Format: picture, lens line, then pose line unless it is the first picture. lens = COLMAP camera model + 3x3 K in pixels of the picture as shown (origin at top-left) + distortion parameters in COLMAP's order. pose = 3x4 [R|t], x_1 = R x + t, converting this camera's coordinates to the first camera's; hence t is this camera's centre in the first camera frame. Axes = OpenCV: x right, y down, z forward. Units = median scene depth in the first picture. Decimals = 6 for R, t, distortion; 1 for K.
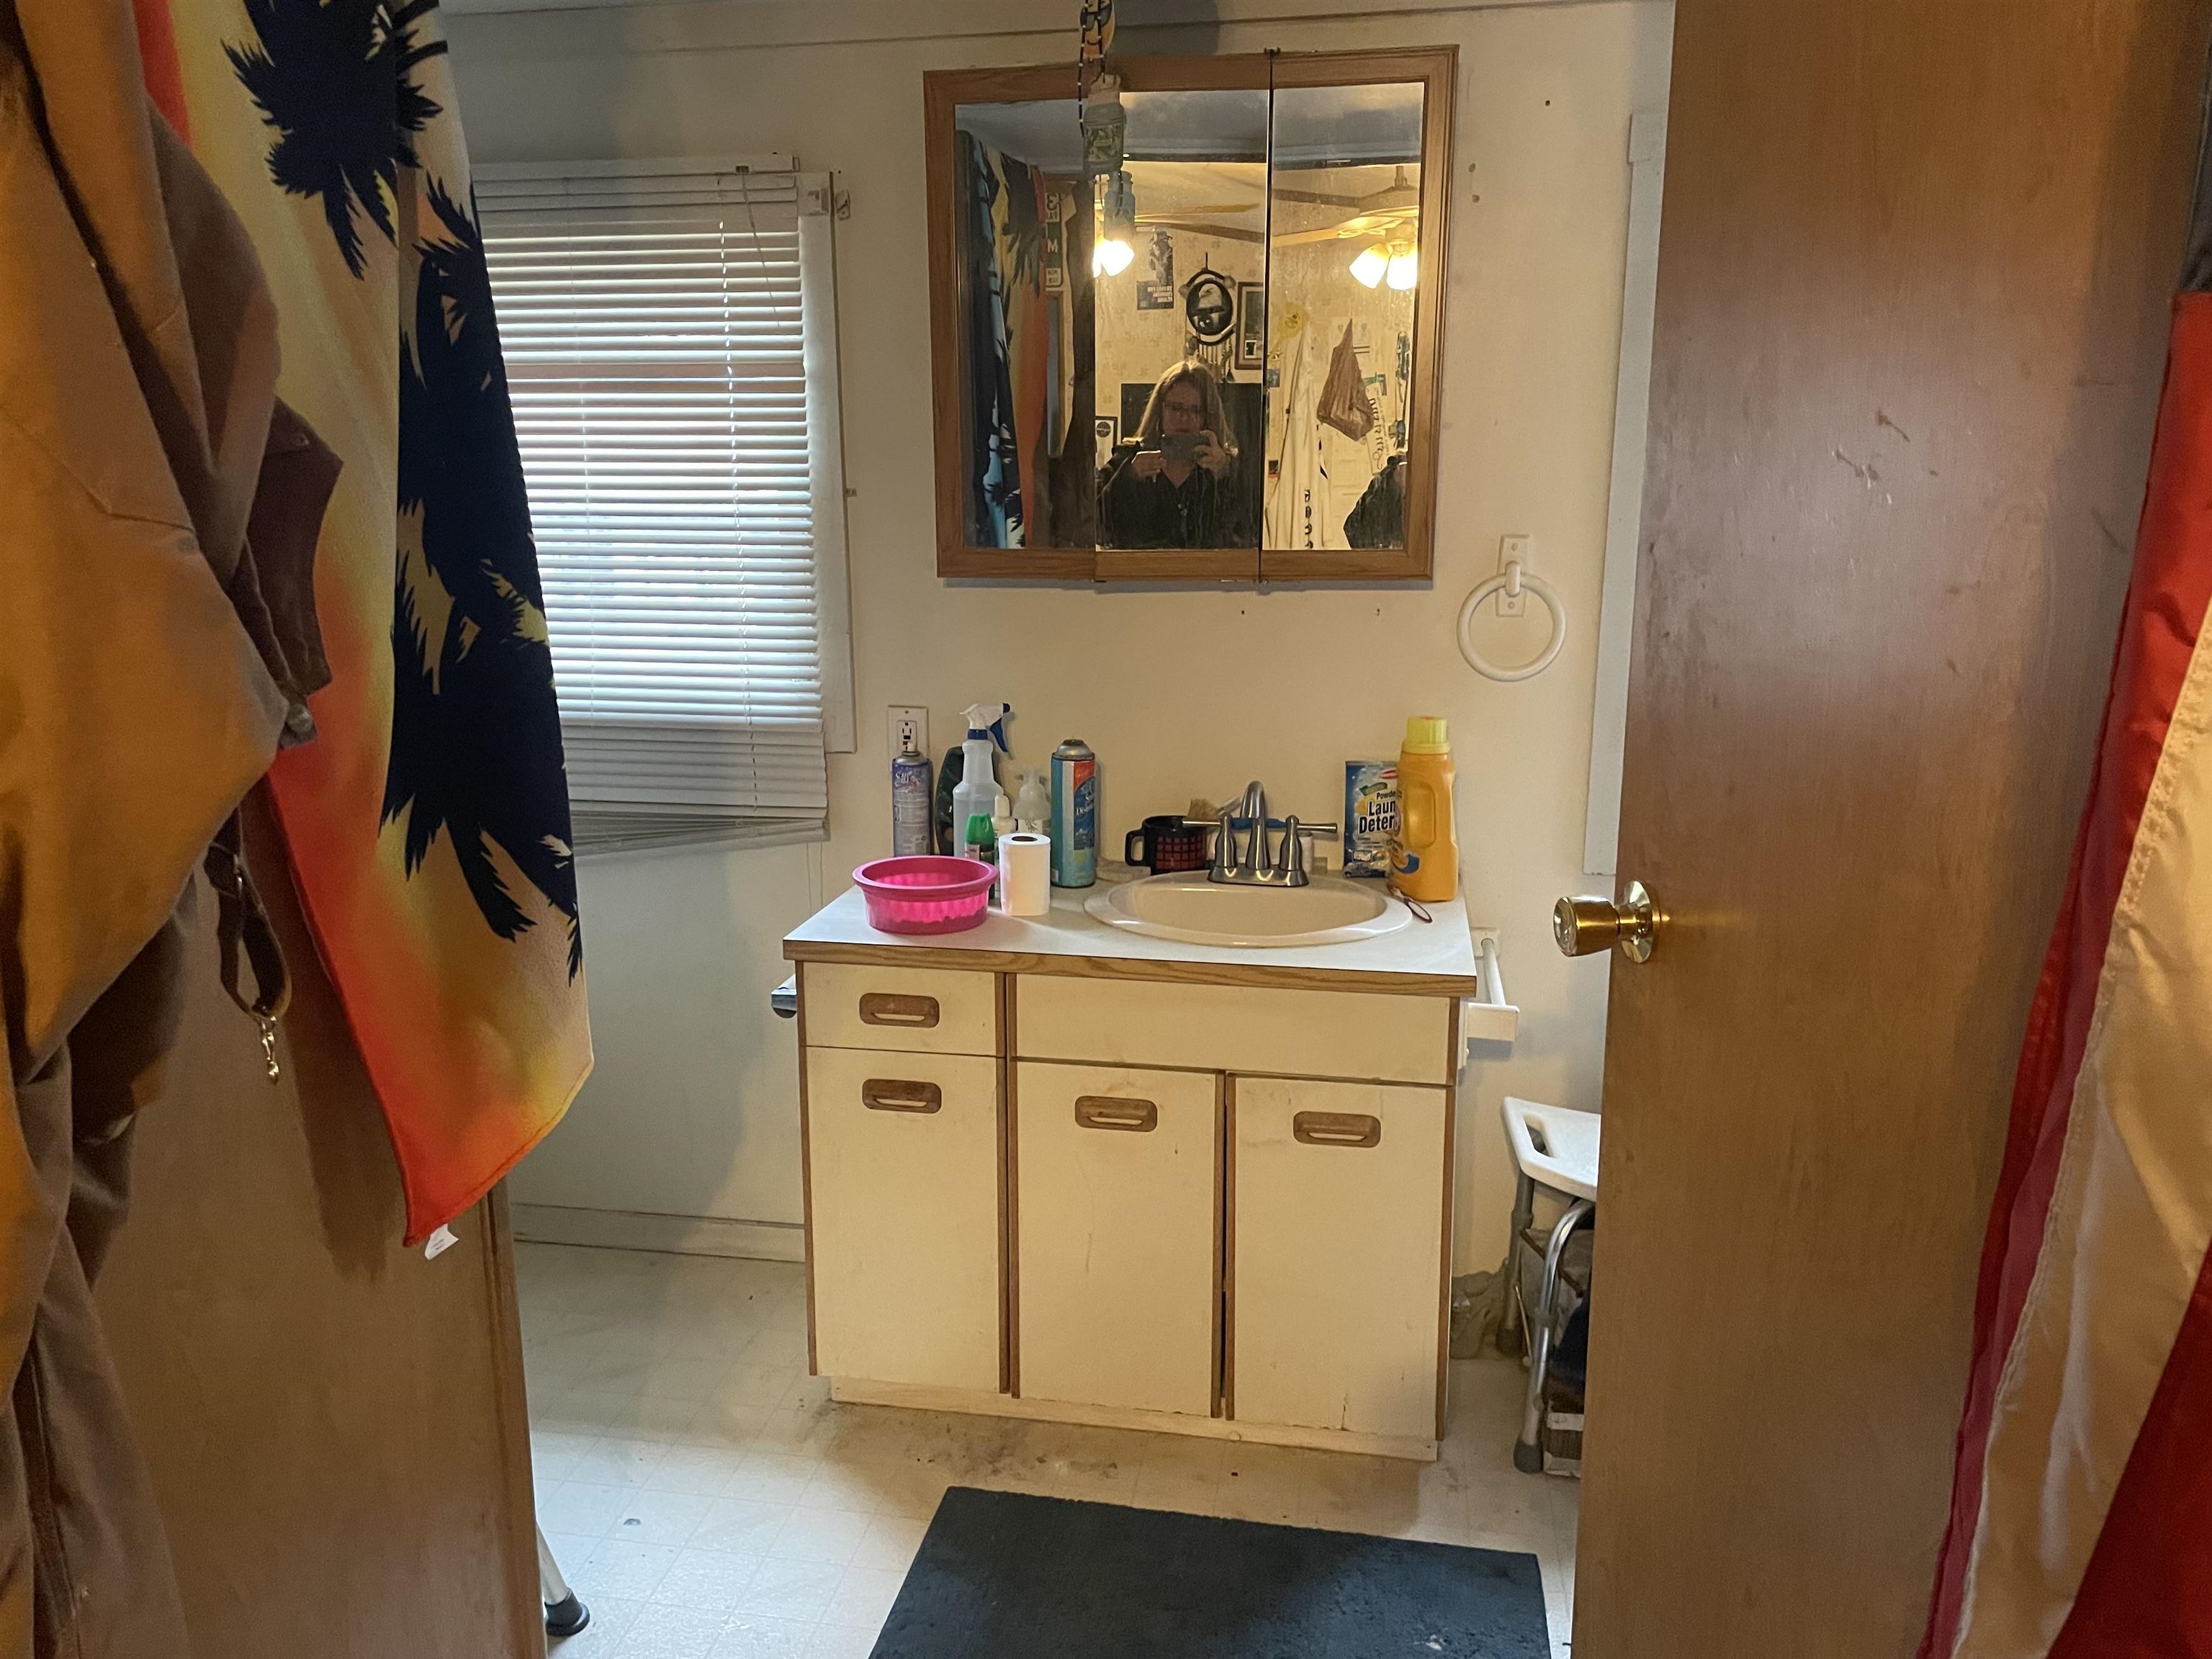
lens RADIAL K [[1666.0, 0, 1106.0], [0, 1666.0, 829.5], [0, 0, 1]] dist [0.096675, -0.136279]
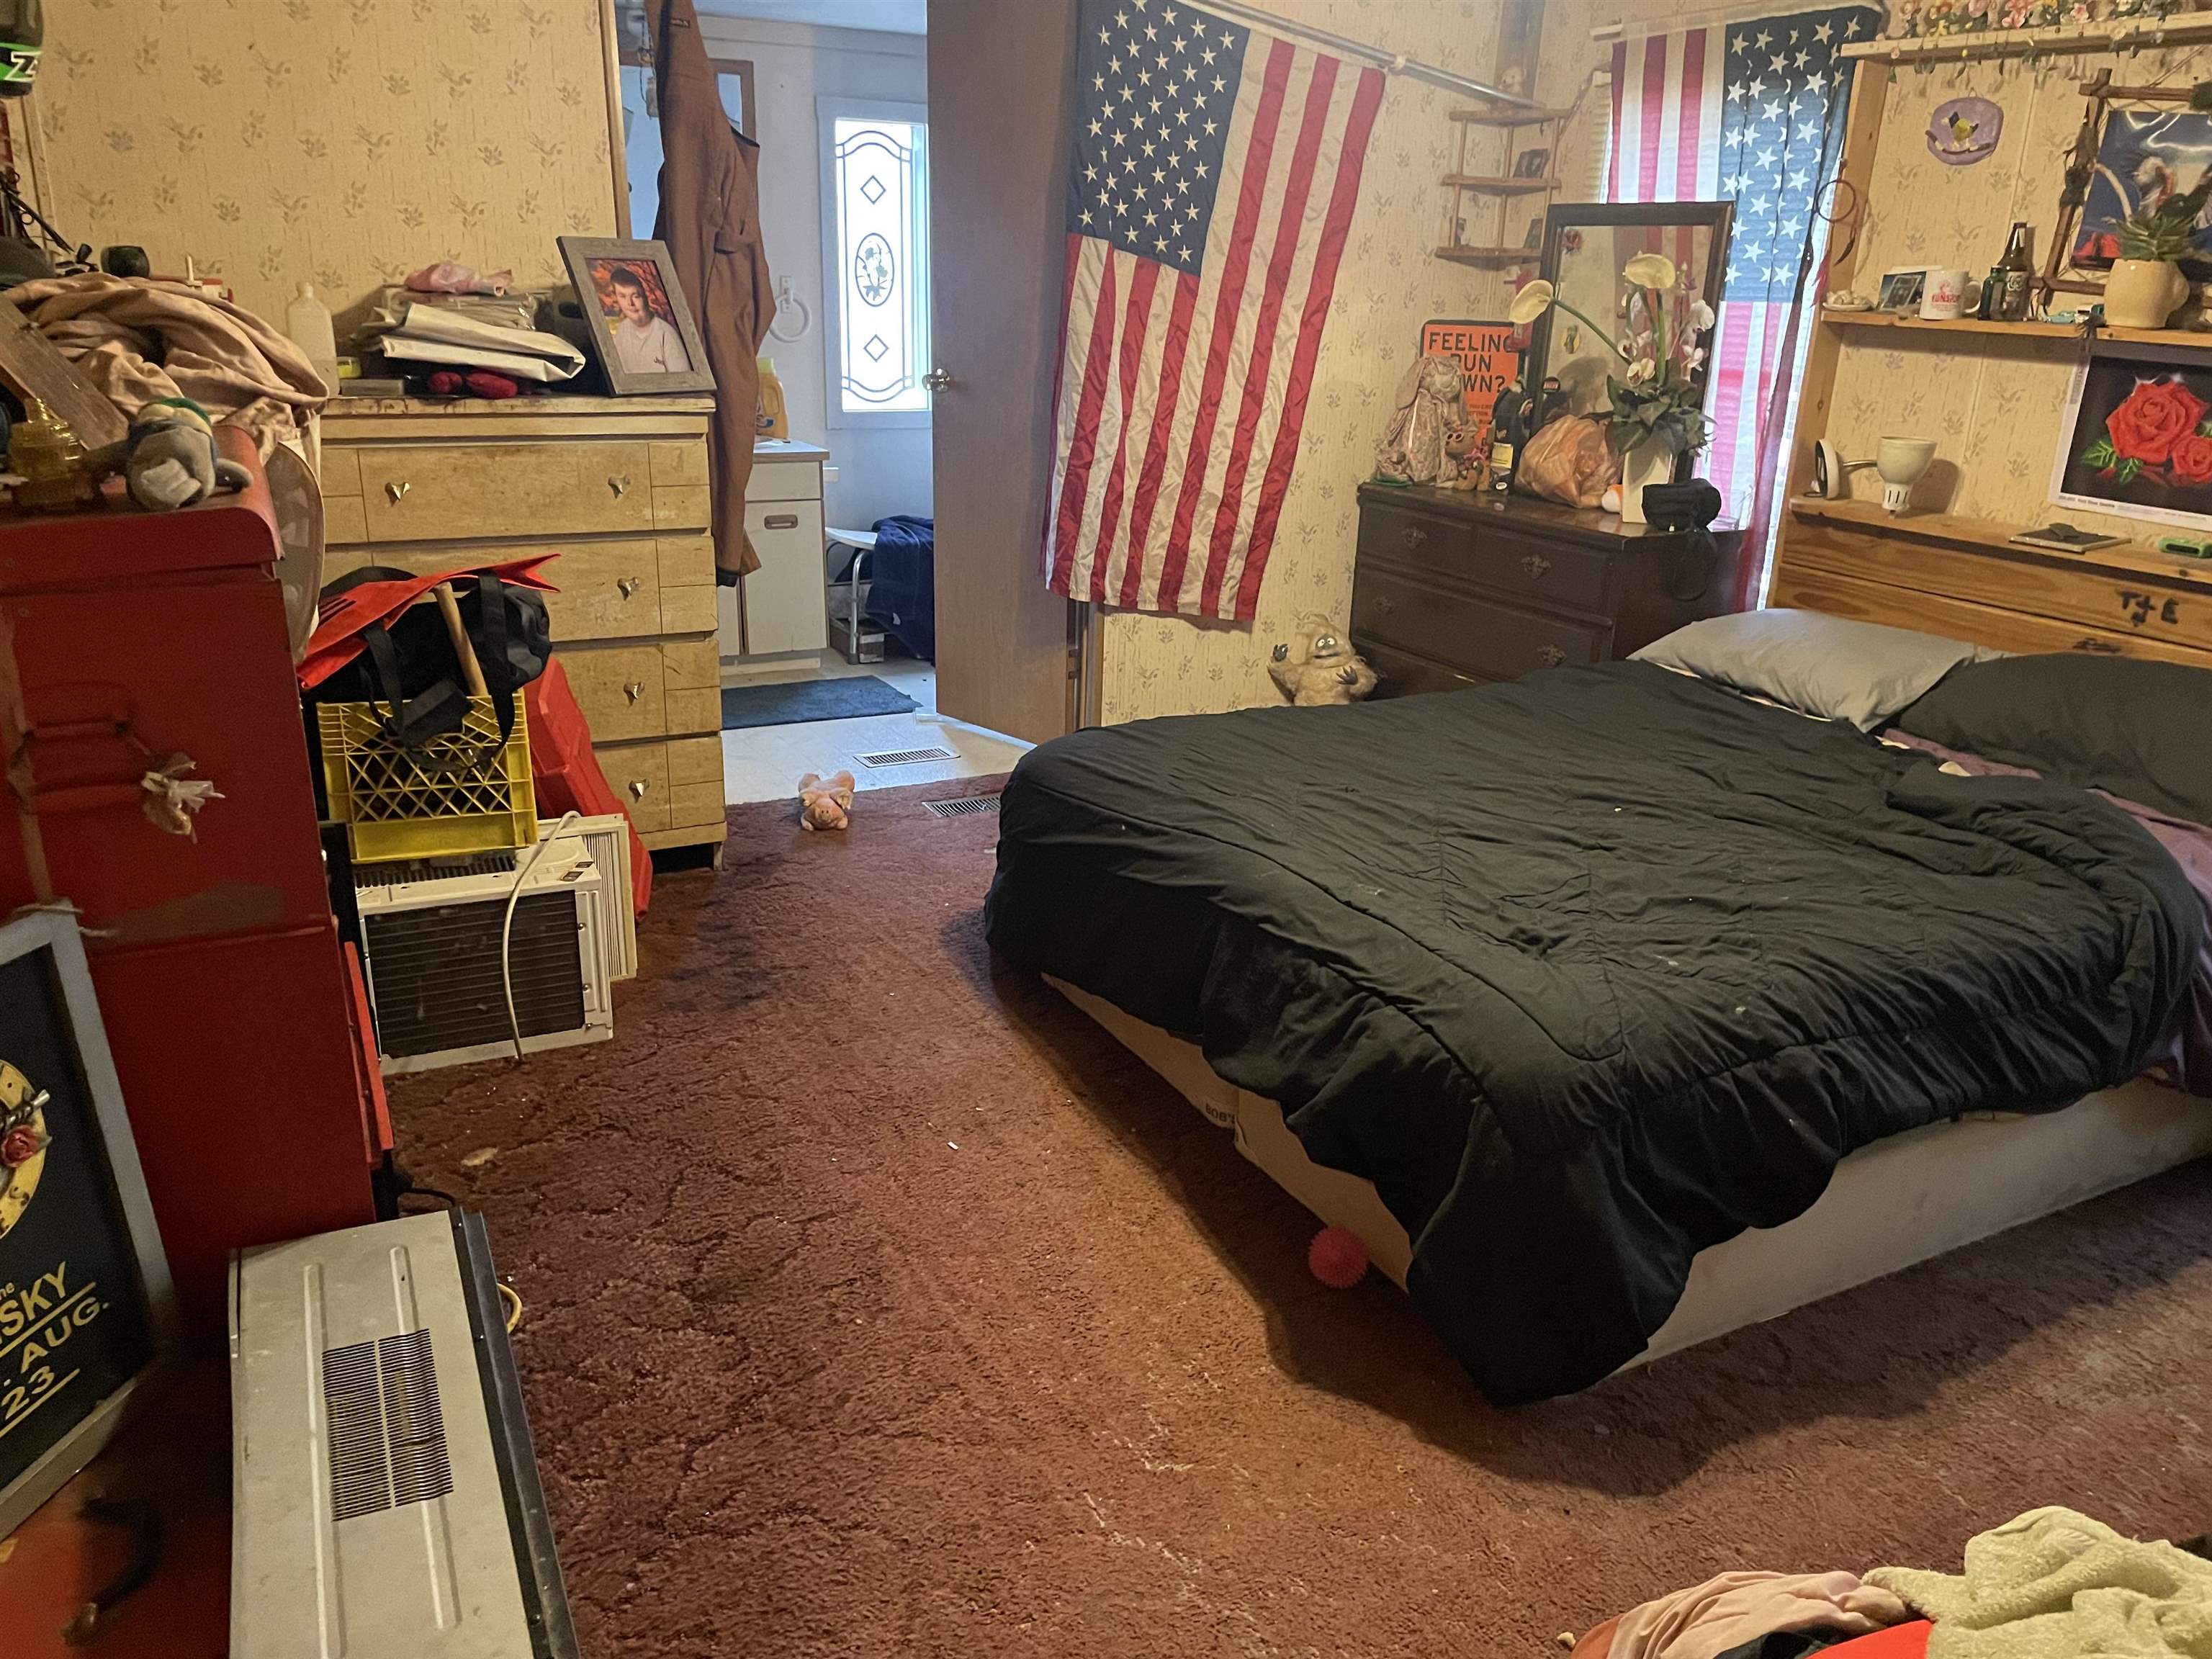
lens RADIAL K [[1666.0, 0, 1106.0], [0, 1666.0, 829.5], [0, 0, 1]] dist [0.096675, -0.136279]
pose [[0.801485, -0.170299, 0.573253, -0.991899], [0.102436, 0.983523, 0.148961, 0.307691], [-0.589176, -0.060669, 0.805724, -1.344904]]
